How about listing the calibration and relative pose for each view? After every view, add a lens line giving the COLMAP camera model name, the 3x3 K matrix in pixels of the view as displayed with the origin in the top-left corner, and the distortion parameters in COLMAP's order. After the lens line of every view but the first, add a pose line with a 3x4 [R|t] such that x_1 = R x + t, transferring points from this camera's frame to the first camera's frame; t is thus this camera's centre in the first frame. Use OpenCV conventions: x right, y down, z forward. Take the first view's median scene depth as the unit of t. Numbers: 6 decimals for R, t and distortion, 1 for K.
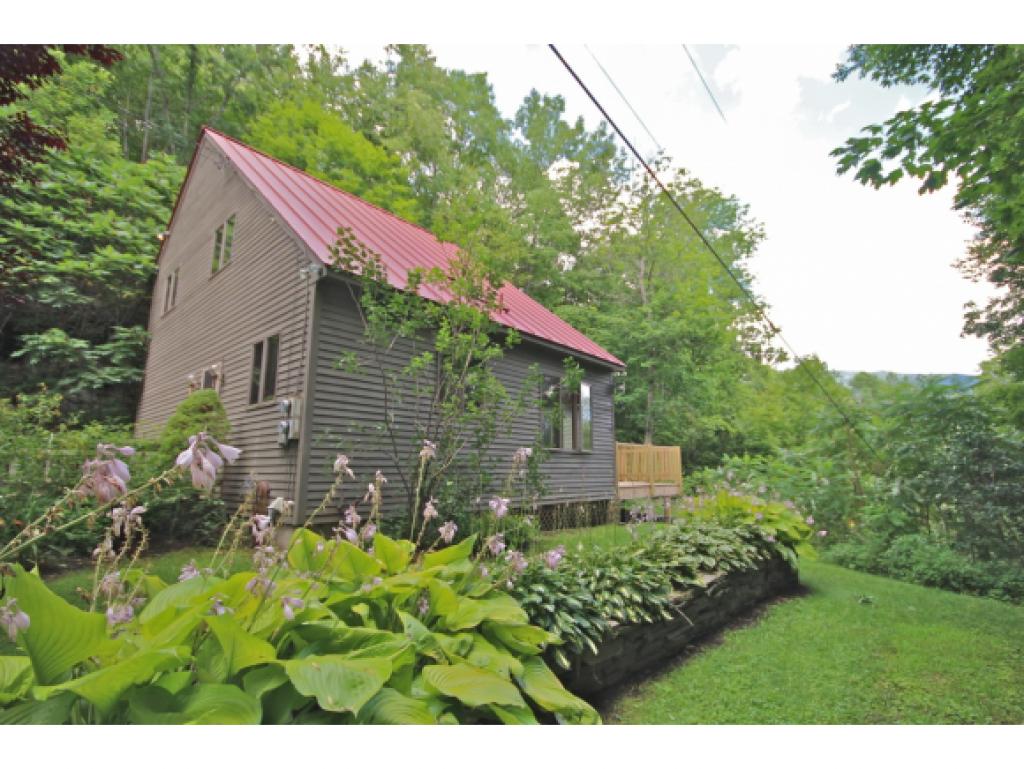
lens RADIAL K [[467.9, 0, 511.1], [0, 467.9, 385.5], [0, 0, 1]] dist [0.001539, -0.000667]
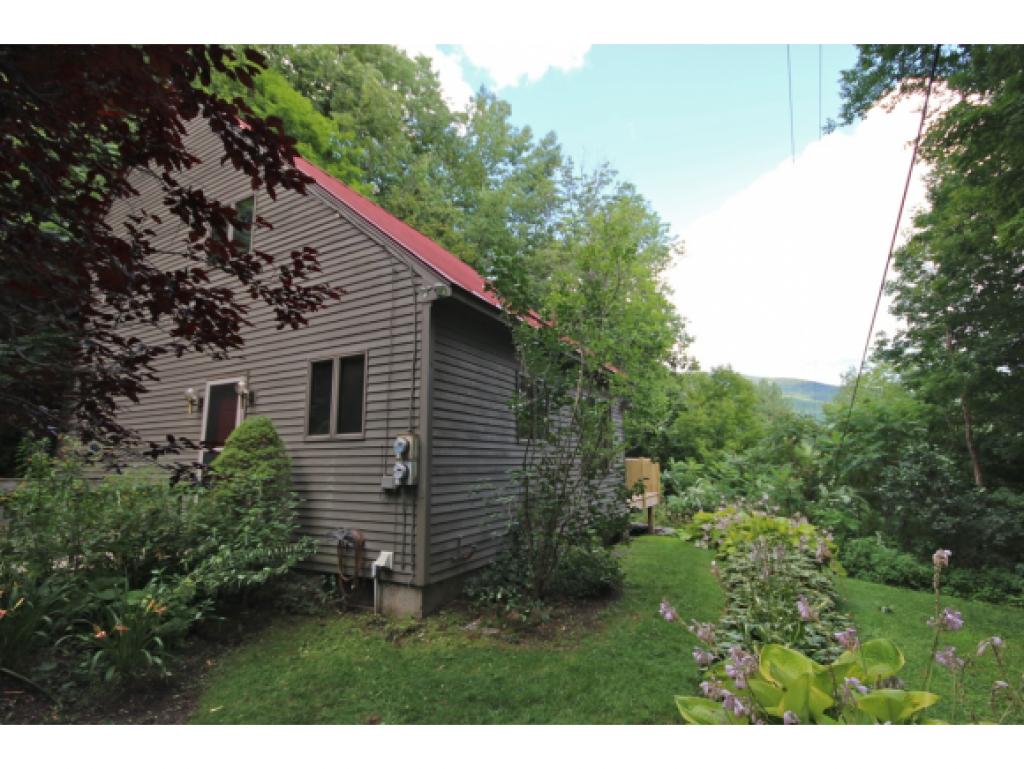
lens RADIAL K [[467.9, 0, 512.5], [0, 467.9, 384.9], [0, 0, 1]] dist [0.001539, -0.000667]
pose [[0.977621, 0.026566, 0.208688, -0.162754], [-0.028919, 0.999548, 0.008228, -0.027811], [-0.208375, -0.014079, 0.977948, 0.043878]]
